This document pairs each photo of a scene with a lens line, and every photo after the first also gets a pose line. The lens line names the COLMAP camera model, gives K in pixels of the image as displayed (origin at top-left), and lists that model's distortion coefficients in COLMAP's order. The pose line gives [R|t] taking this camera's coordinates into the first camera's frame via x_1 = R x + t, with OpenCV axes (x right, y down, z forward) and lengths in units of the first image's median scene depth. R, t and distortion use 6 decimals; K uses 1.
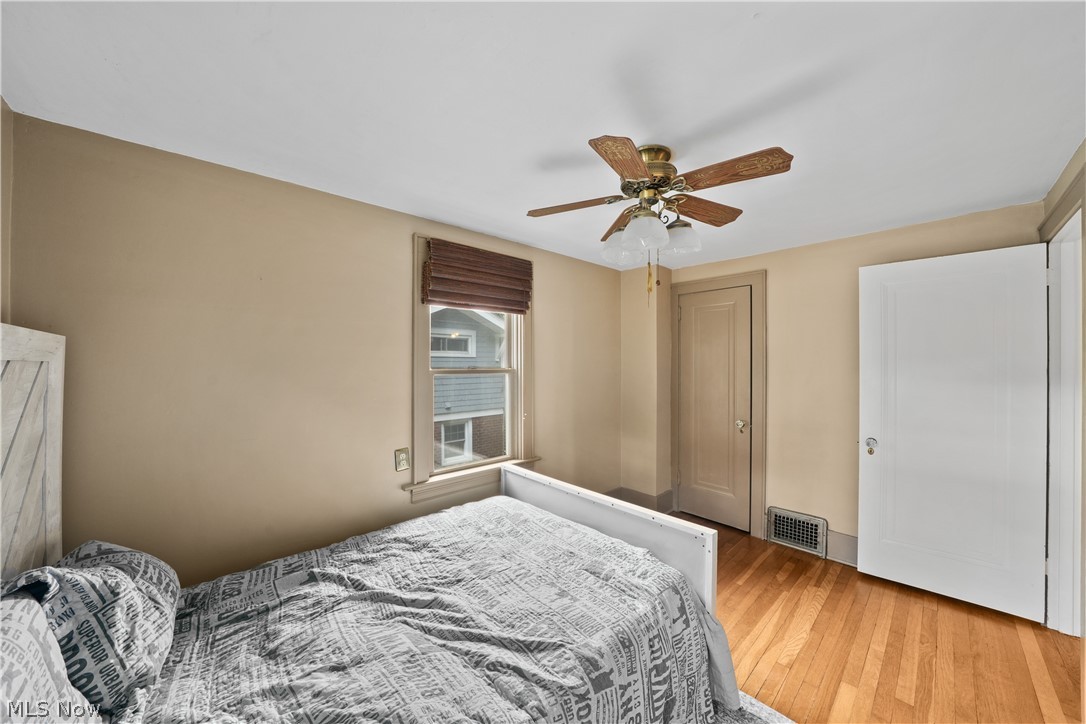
lens RADIAL K [[378.3, 0, 540.7], [0, 378.3, 362.9], [0, 0, 1]] dist [-0.009026, -0.000259]
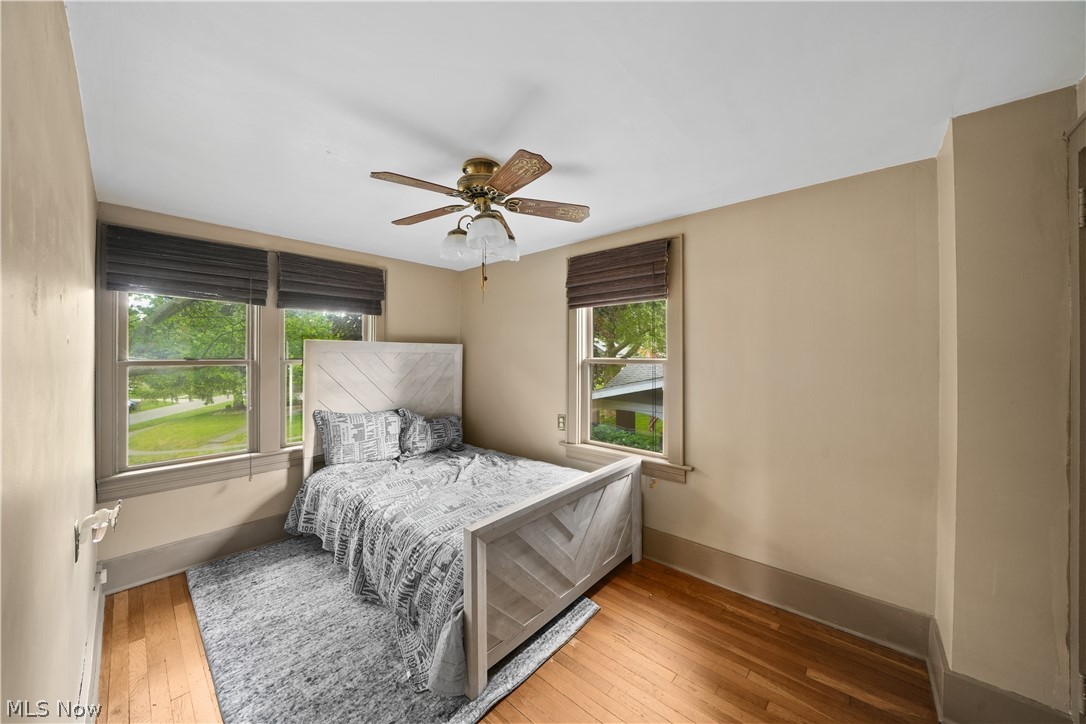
lens RADIAL K [[378.3, 0, 539.5], [0, 378.3, 354.7], [0, 0, 1]] dist [-0.009026, -0.000259]
pose [[0.109274, 0.000178, -0.994012, 1.027836], [-0.001529, 0.999999, 0.000011, 0.004740], [0.994011, 0.001519, 0.109274, 0.769853]]
